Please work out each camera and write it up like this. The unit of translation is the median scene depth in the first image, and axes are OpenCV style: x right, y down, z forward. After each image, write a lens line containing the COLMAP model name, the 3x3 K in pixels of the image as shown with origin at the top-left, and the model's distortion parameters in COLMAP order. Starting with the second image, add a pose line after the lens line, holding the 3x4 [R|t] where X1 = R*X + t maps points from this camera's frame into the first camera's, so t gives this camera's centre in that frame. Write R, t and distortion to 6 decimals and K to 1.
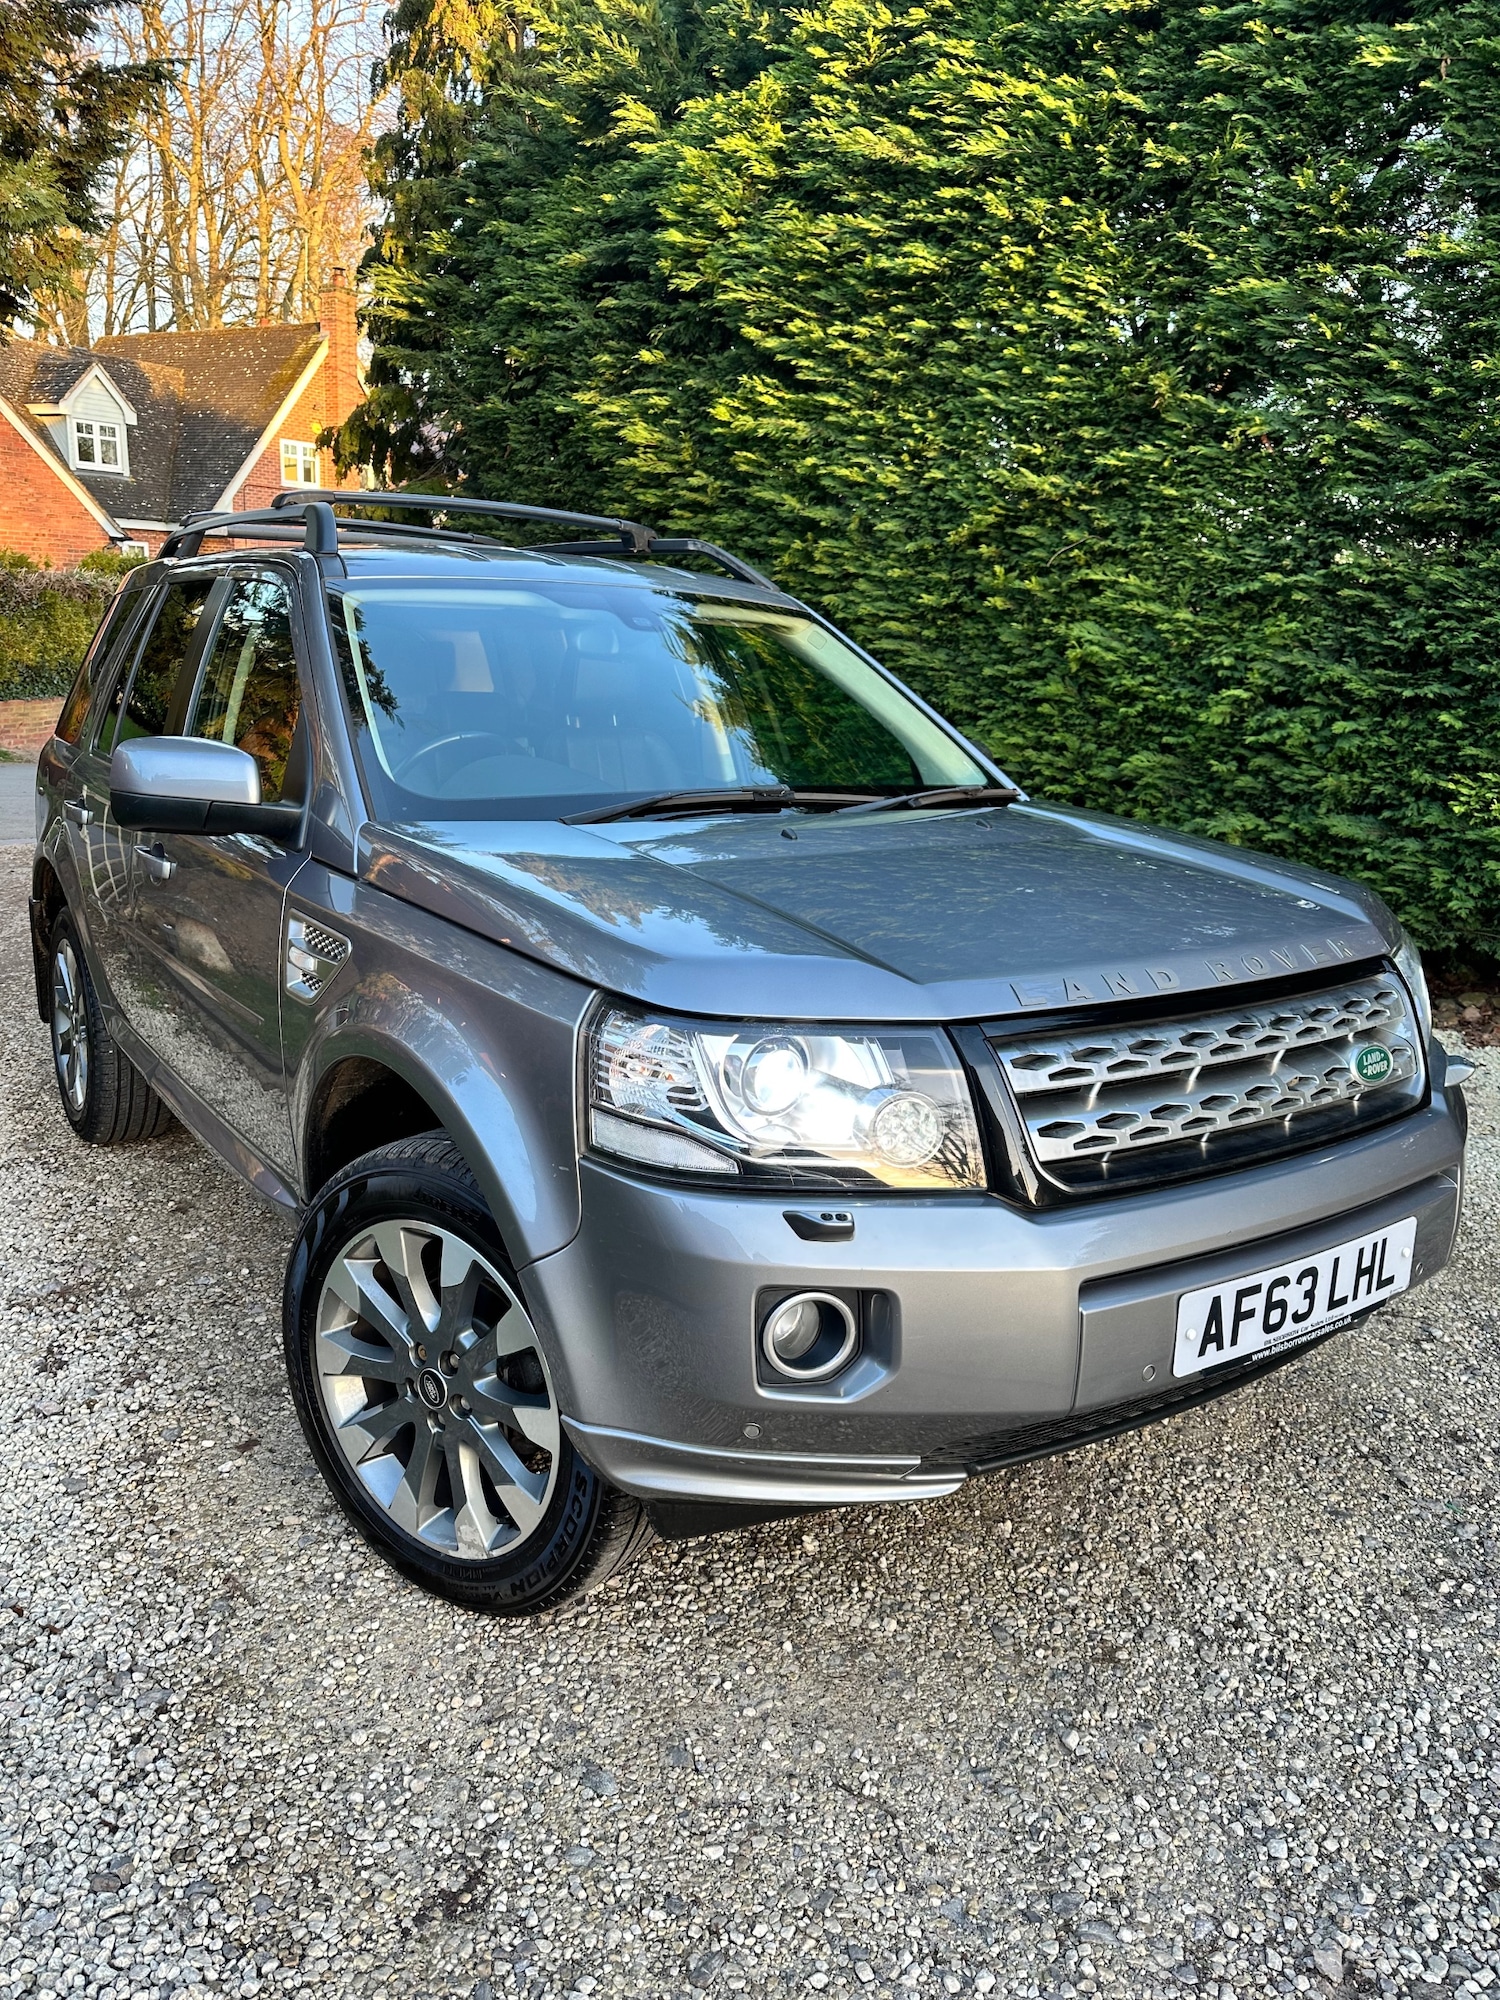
lens RADIAL K [[1403.0, 0, 744.1], [0, 1403.0, 1000.7], [0, 0, 1]] dist [-0.003308, -0.004252]
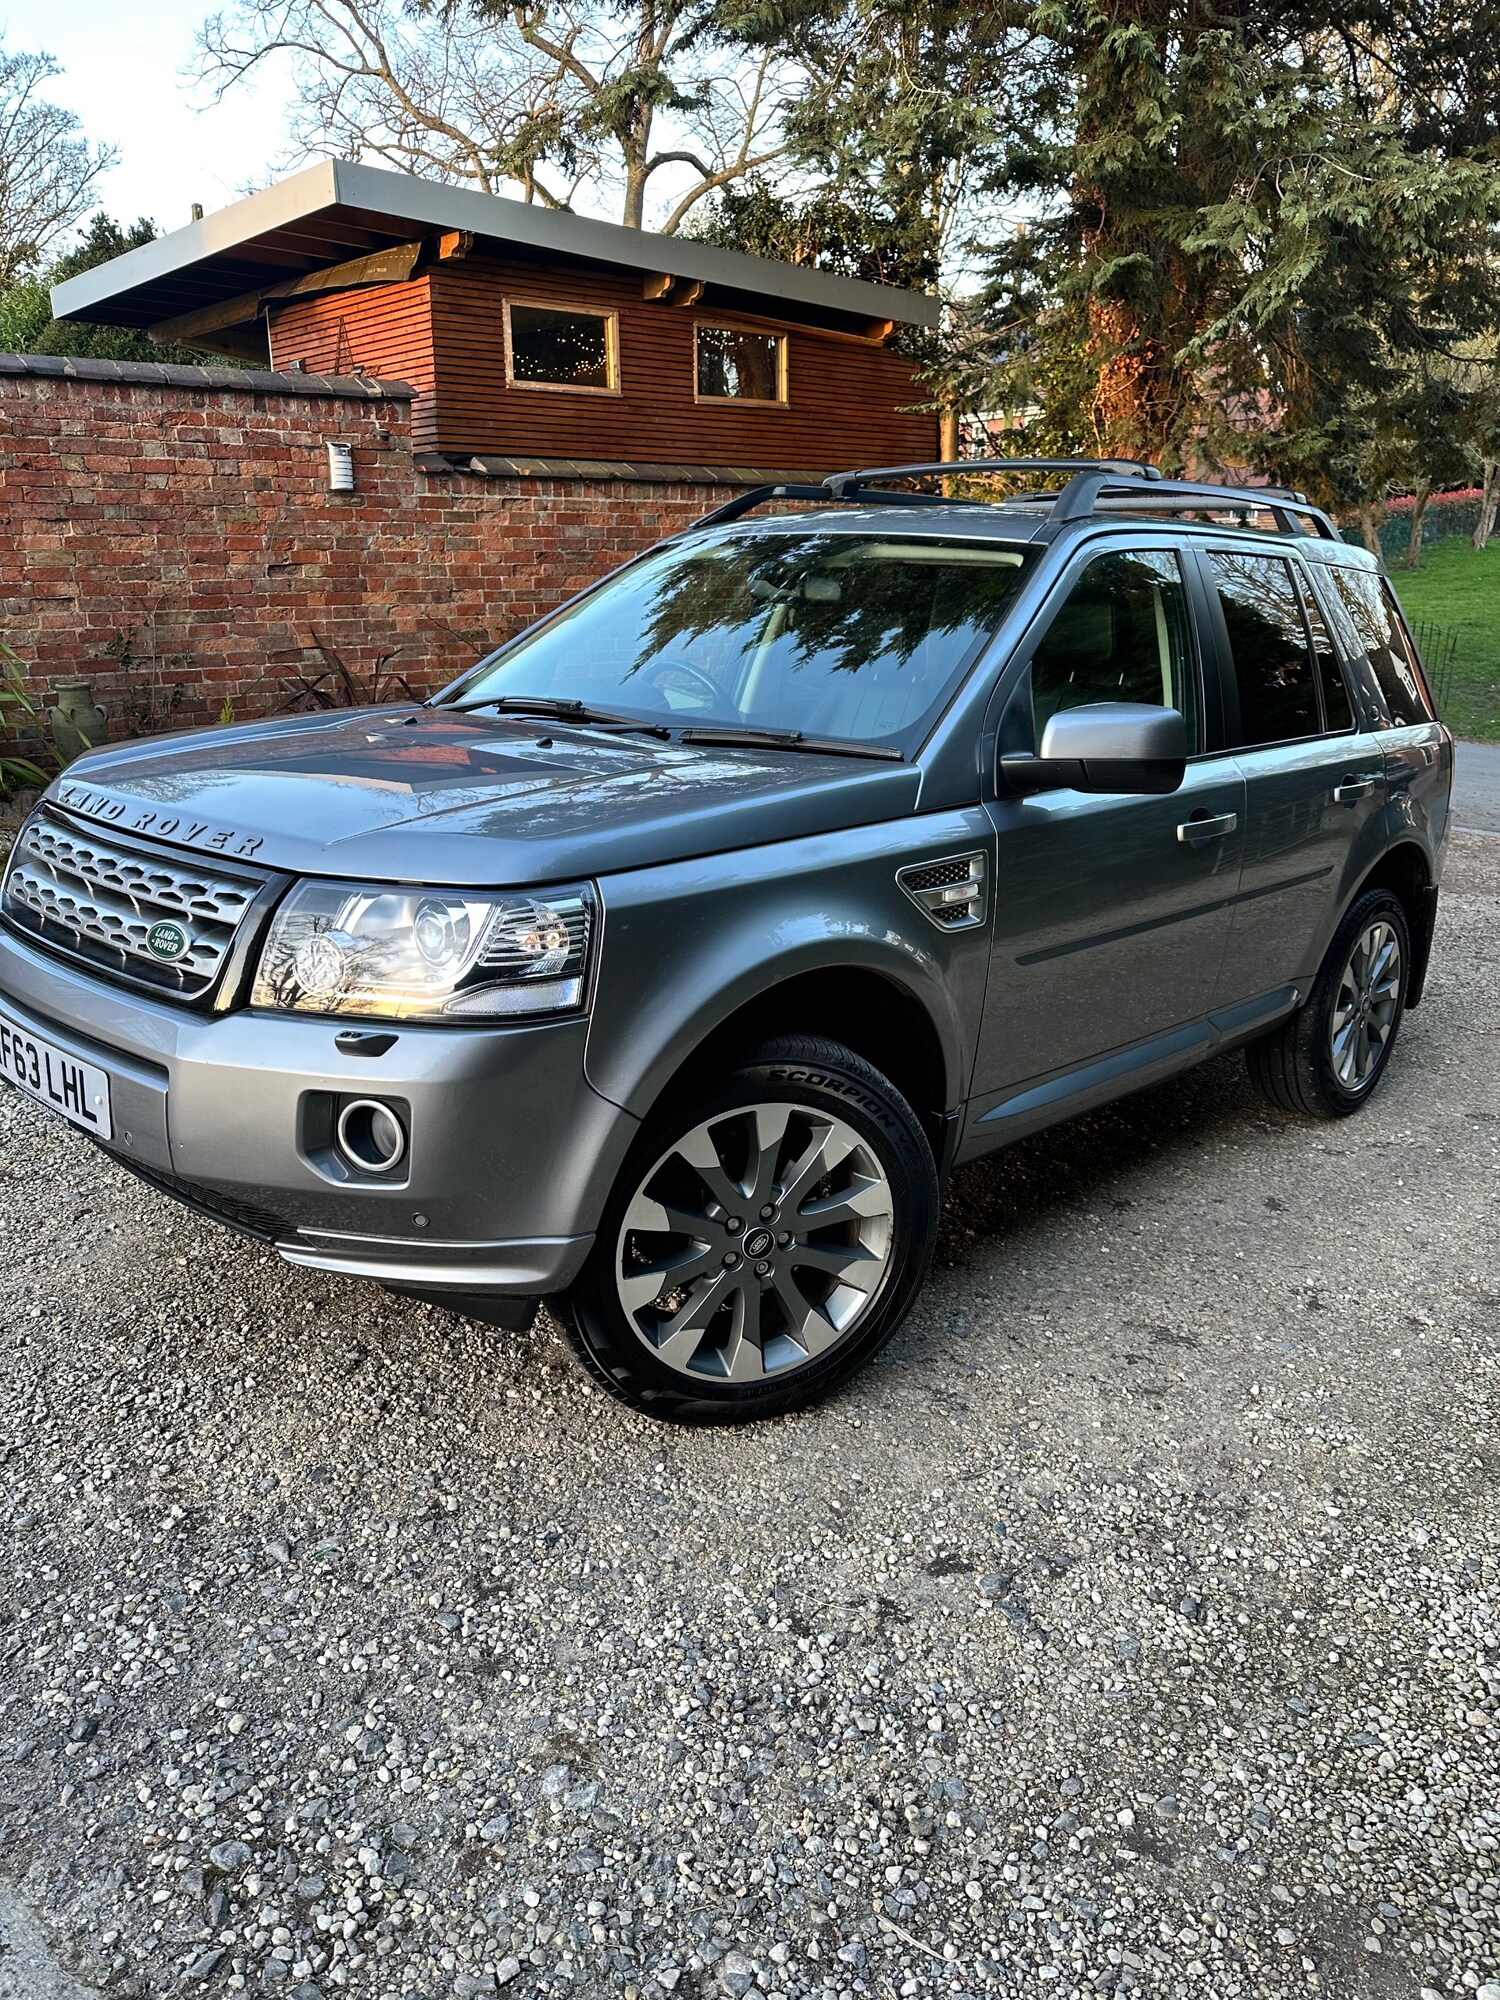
lens RADIAL K [[1406.8, 0, 747.5], [0, 1406.8, 1004.1], [0, 0, 1]] dist [0.000131, -0.005448]
pose [[0.214844, 0.240790, -0.946500, 0.540030], [-0.251405, 0.950107, 0.184642, -0.074343], [0.943736, 0.198286, 0.264660, 0.396107]]
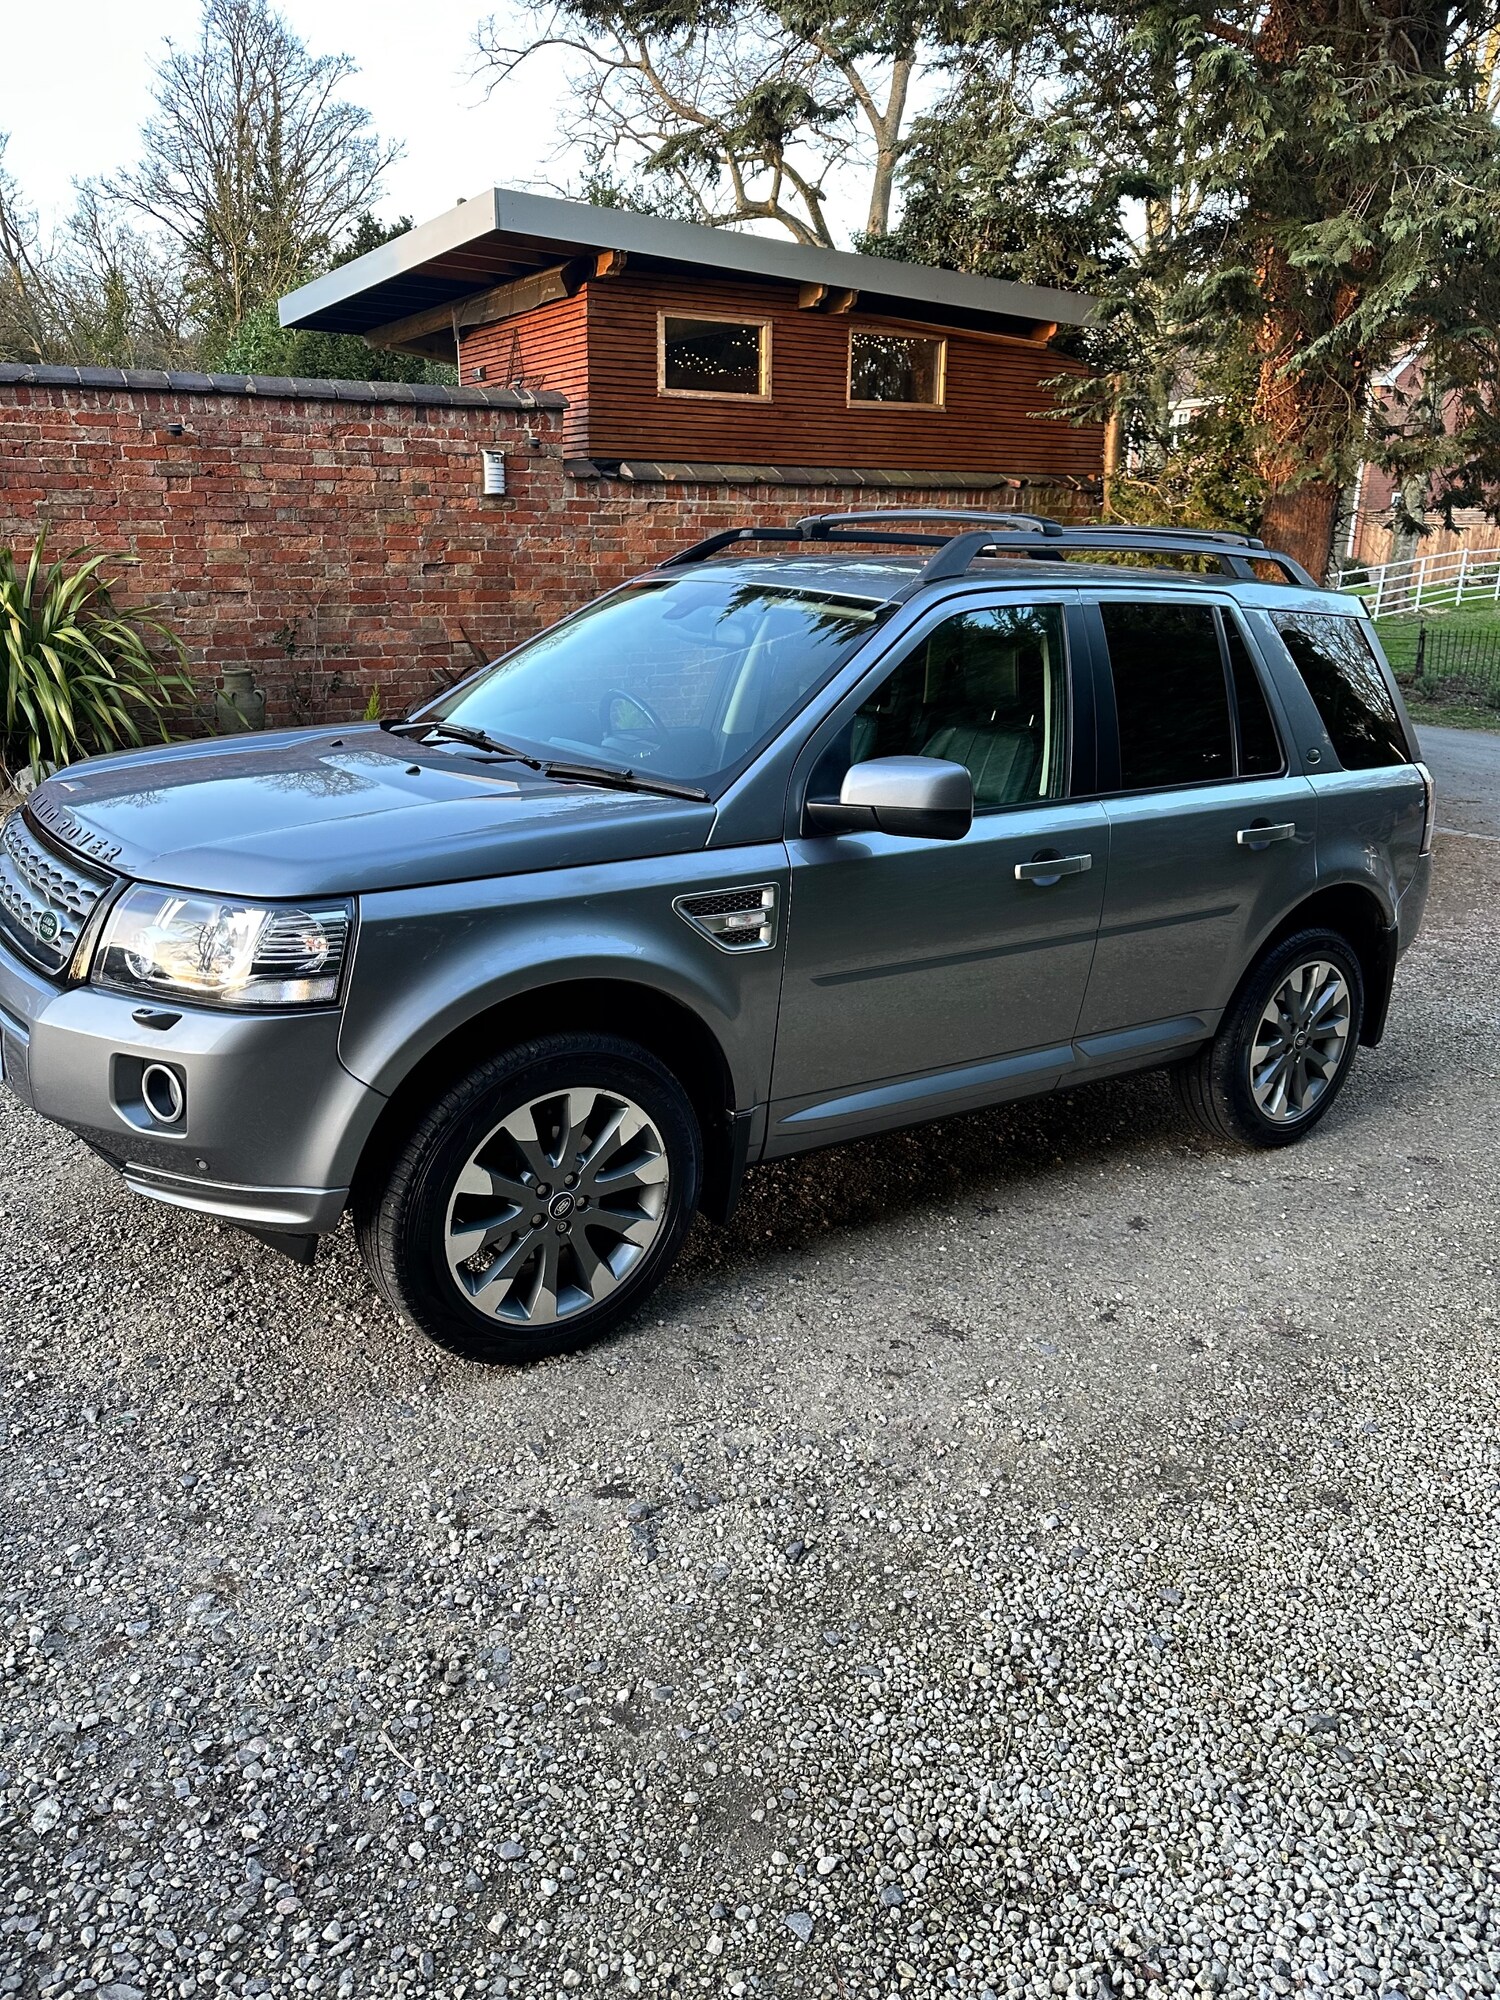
lens RADIAL K [[1404.0, 0, 754.2], [0, 1404.0, 1009.5], [0, 0, 1]] dist [0.005068, -0.010057]
pose [[0.043317, 0.267688, -0.962531, 0.617998], [-0.279816, 0.928127, 0.245527, -0.137052], [0.959076, 0.258697, 0.115107, 0.524011]]
